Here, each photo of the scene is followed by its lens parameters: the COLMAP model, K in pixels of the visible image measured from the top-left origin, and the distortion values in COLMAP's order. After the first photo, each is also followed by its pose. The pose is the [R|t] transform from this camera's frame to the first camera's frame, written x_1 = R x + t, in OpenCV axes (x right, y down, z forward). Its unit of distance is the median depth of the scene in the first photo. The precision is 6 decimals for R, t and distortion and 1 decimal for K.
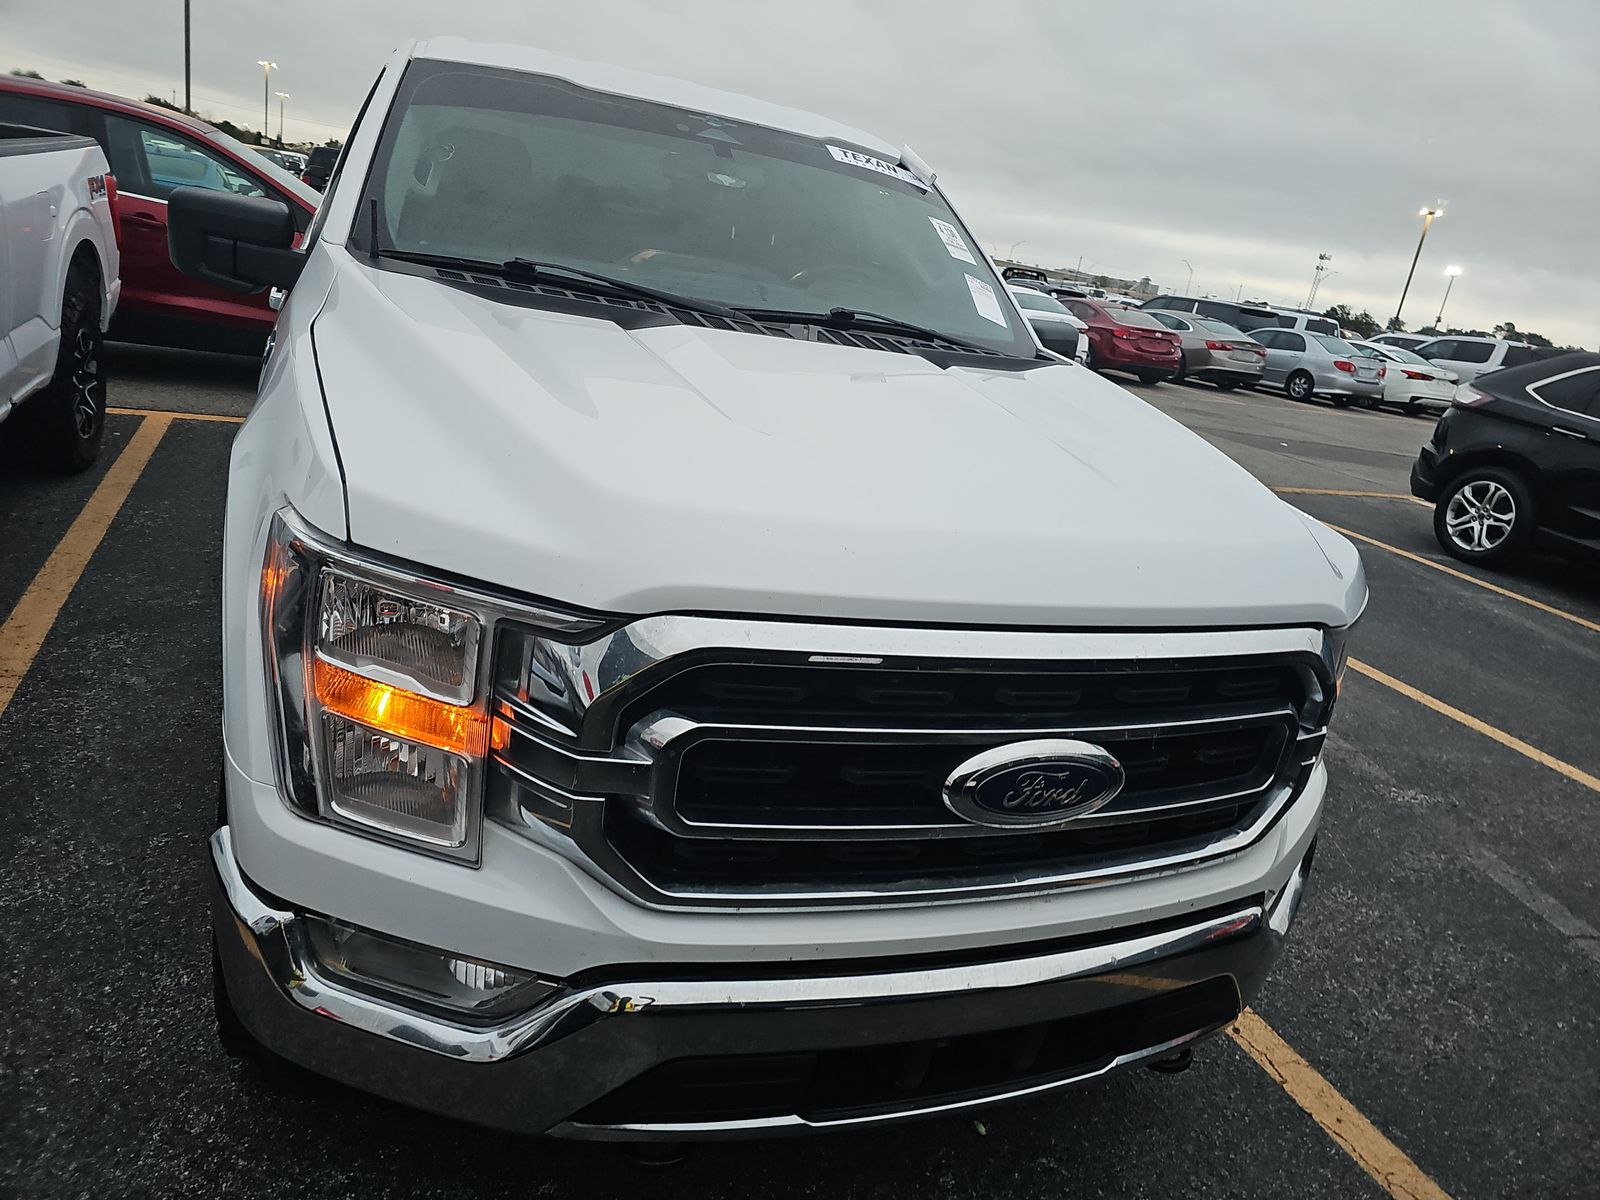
lens RADIAL K [[1055.0, 0, 797.1], [0, 1055.0, 598.4], [0, 0, 1]] dist [0.046165, -0.025064]
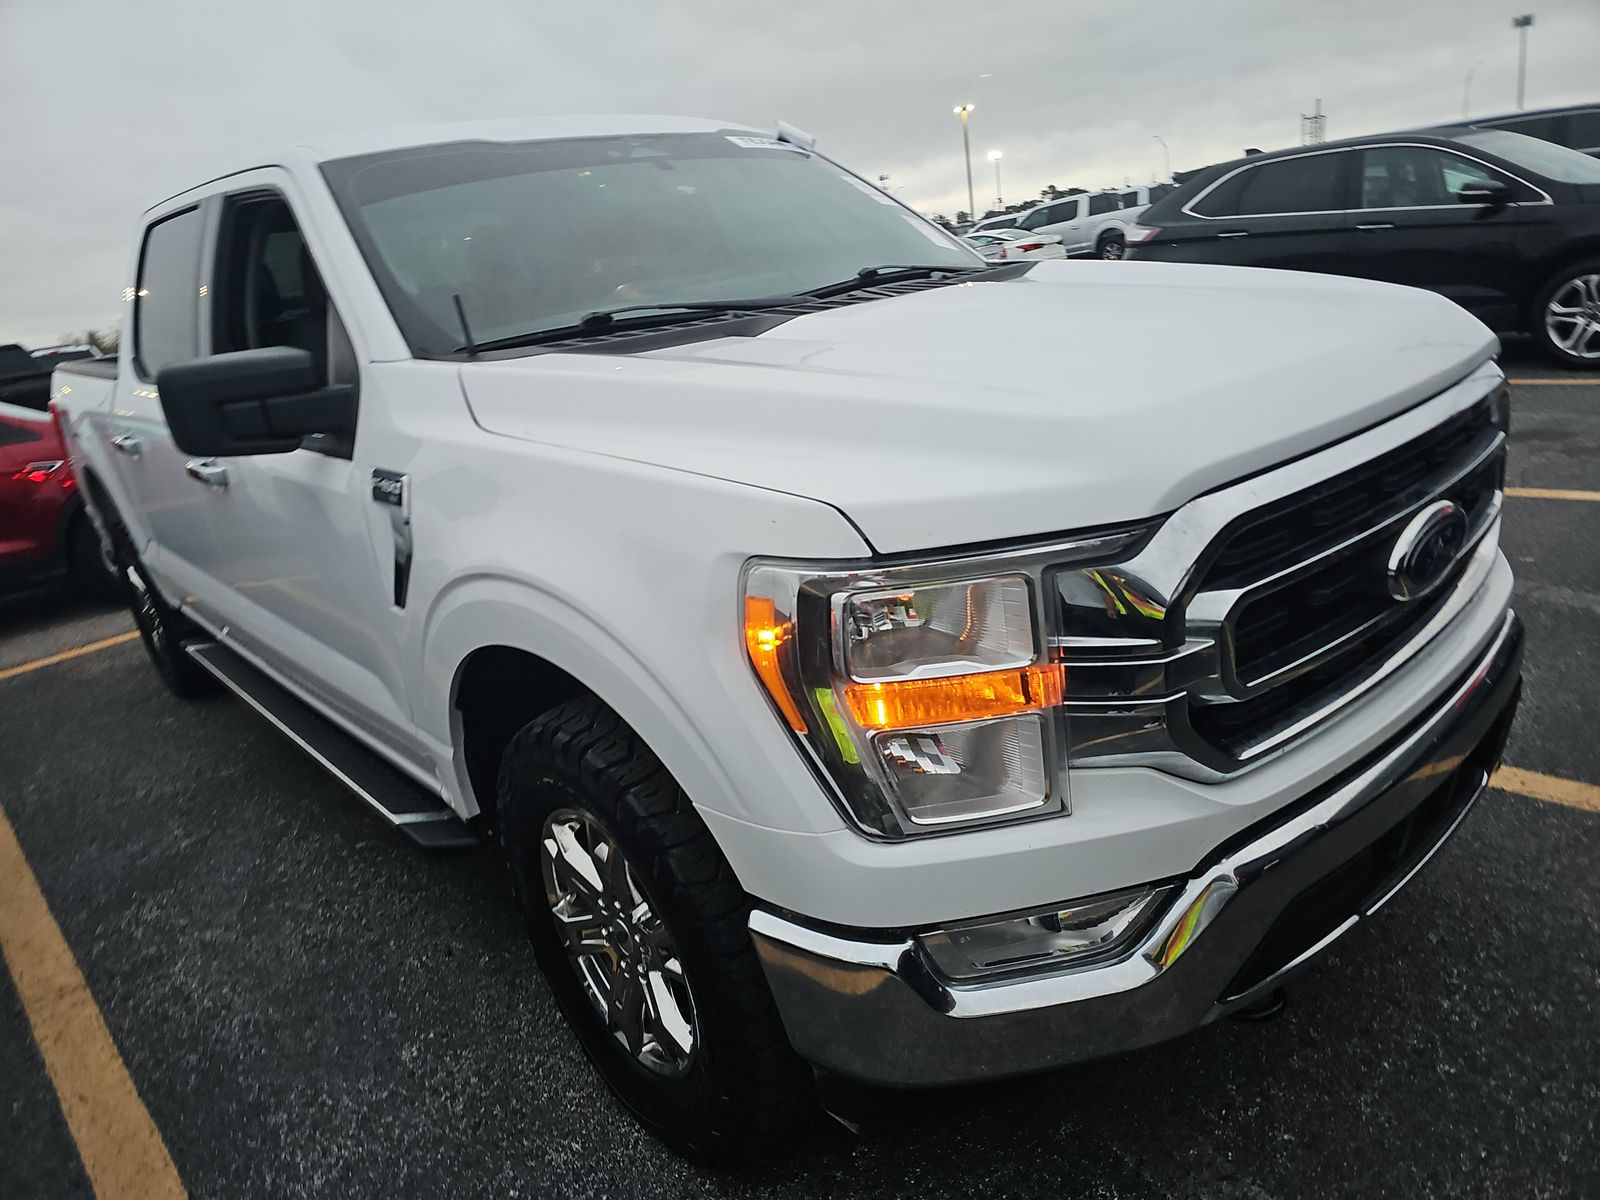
lens RADIAL K [[1055.0, 0, 790.7], [0, 1055.0, 609.3], [0, 0, 1]] dist [0.046165, -0.025064]
pose [[0.897822, -0.376543, 0.228321, -0.409715], [0.376438, 0.925311, 0.045748, -0.045288], [-0.228494, 0.044875, 0.972510, 0.032158]]
